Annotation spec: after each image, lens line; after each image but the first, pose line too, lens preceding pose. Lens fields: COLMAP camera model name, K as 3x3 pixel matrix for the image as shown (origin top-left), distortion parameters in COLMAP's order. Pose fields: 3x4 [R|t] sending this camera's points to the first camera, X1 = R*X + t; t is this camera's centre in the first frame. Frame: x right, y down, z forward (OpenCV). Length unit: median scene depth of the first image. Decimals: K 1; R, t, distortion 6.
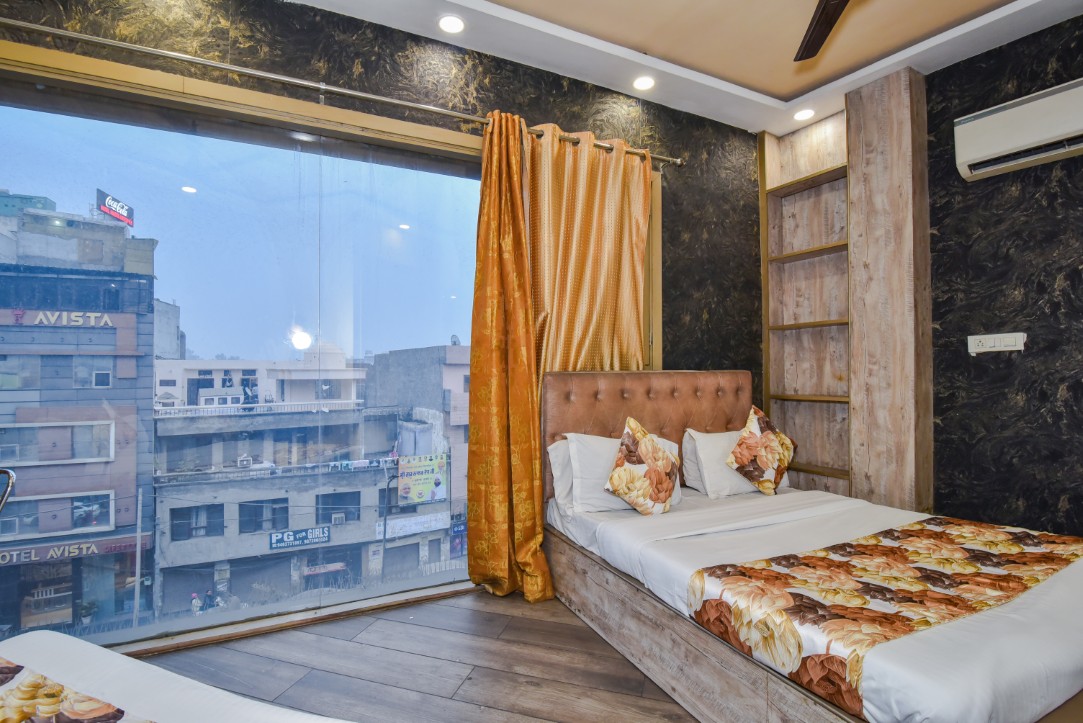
lens RADIAL K [[496.8, 0, 540.5], [0, 496.8, 366.2], [0, 0, 1]] dist [-0.019247, 0.001028]
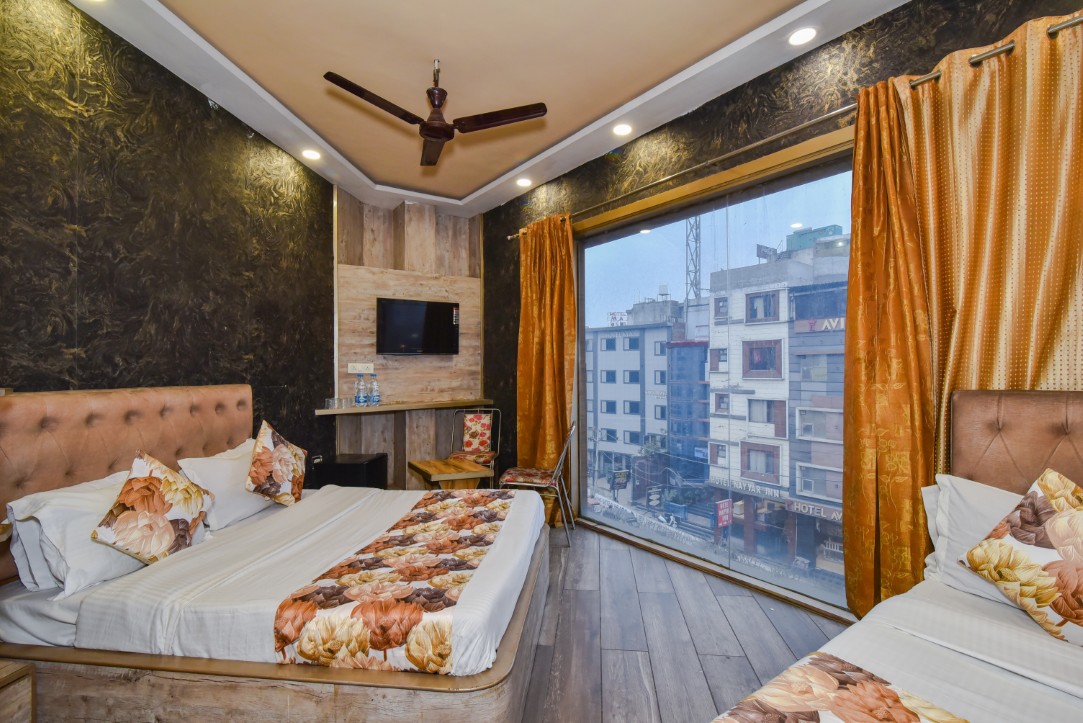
lens RADIAL K [[496.8, 0, 540.5], [0, 496.8, 366.2], [0, 0, 1]] dist [-0.019247, 0.001028]
pose [[0.197348, -0.000740, -0.980333, 0.639129], [0.012831, 0.999916, 0.001828, -0.034965], [0.980250, -0.012939, 0.197340, 0.259229]]
